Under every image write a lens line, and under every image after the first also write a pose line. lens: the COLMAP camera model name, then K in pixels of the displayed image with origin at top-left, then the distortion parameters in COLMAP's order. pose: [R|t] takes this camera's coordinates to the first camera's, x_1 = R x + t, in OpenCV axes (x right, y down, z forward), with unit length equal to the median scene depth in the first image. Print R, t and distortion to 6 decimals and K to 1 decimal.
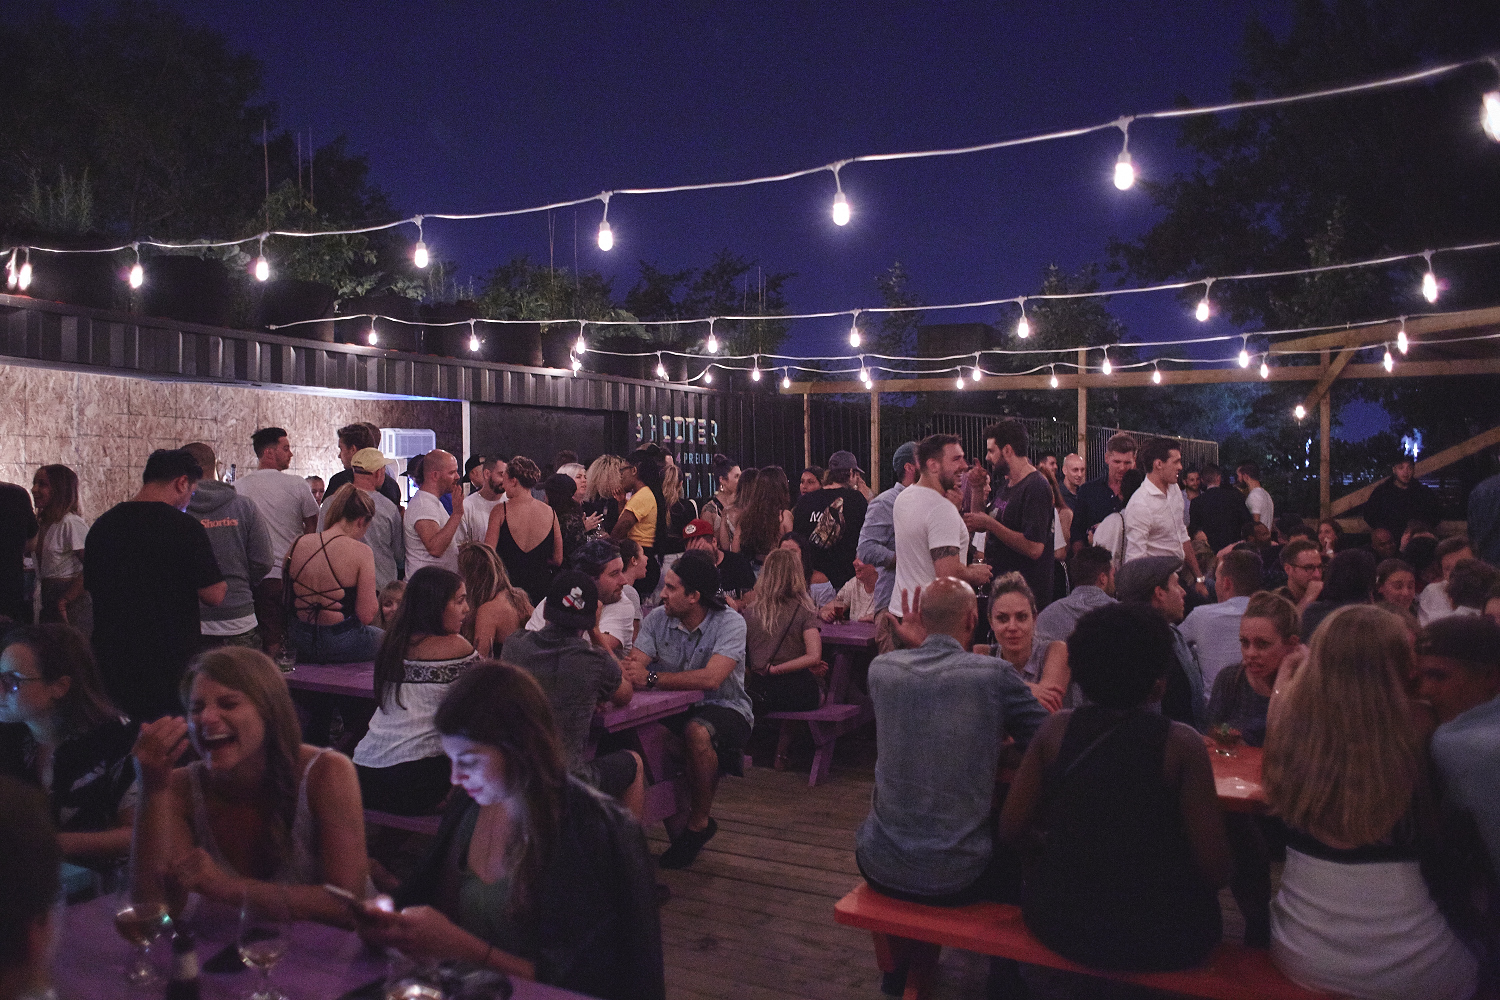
lens RADIAL K [[1224.1, 0, 751.3], [0, 1224.1, 492.4], [0, 0, 1]] dist [-0.035302, 0.025924]
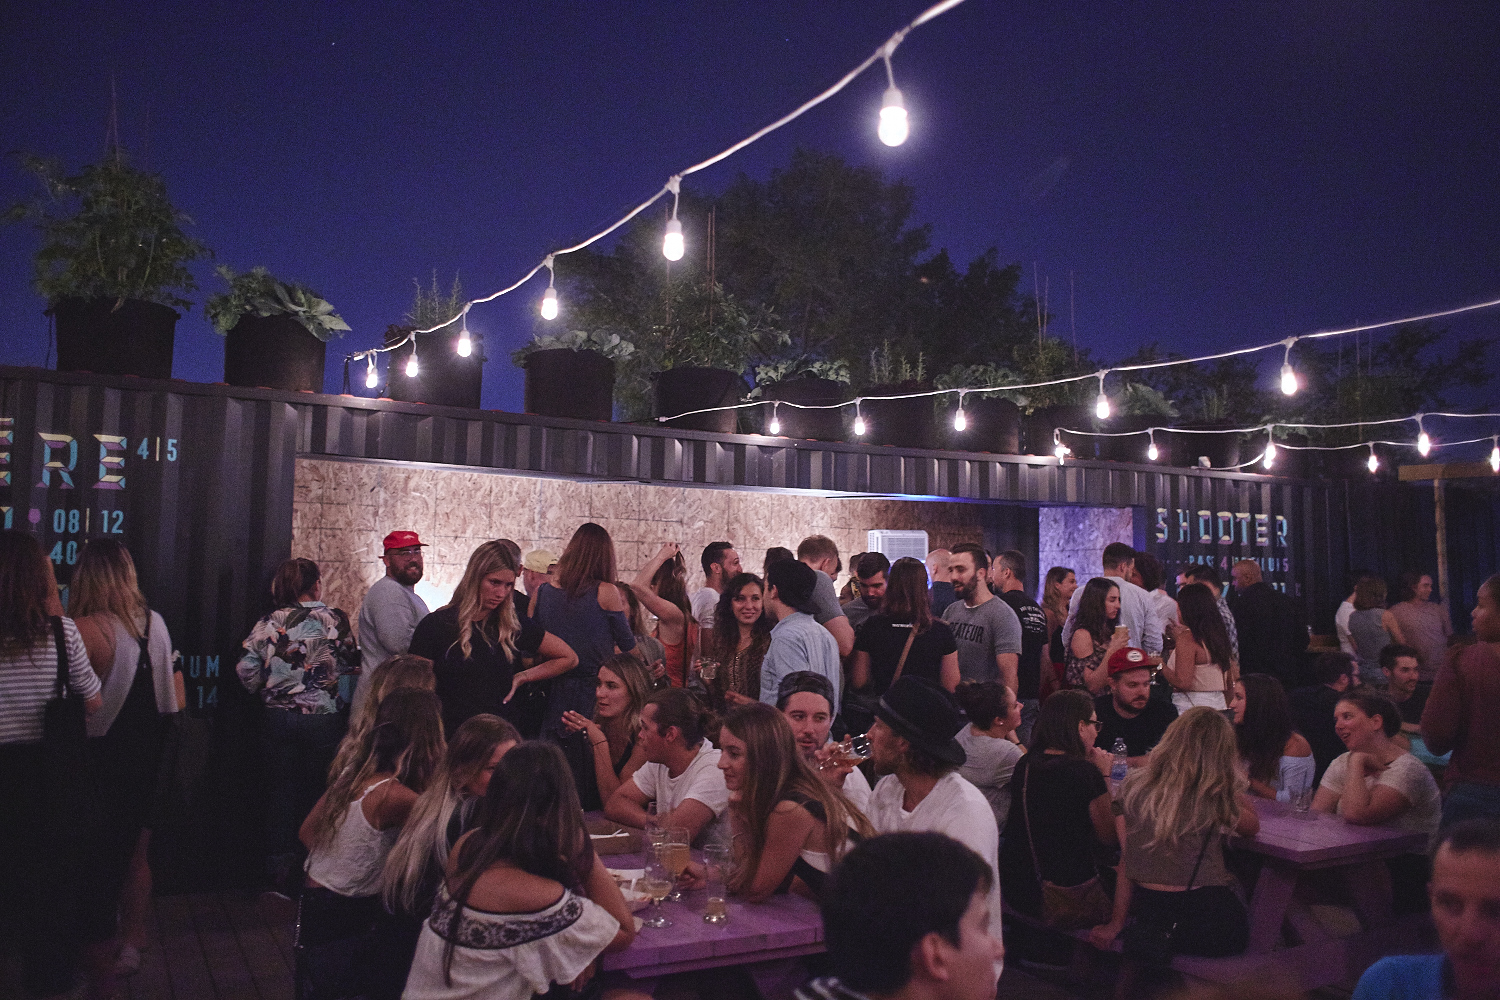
lens RADIAL K [[1224.1, 0, 748.8], [0, 1224.1, 511.6], [0, 0, 1]] dist [-0.035302, 0.025924]
pose [[0.841716, -0.021030, -0.539511, 0.133765], [-0.018898, 0.997481, -0.068365, -0.001931], [0.539590, 0.067740, 0.839198, 0.203689]]
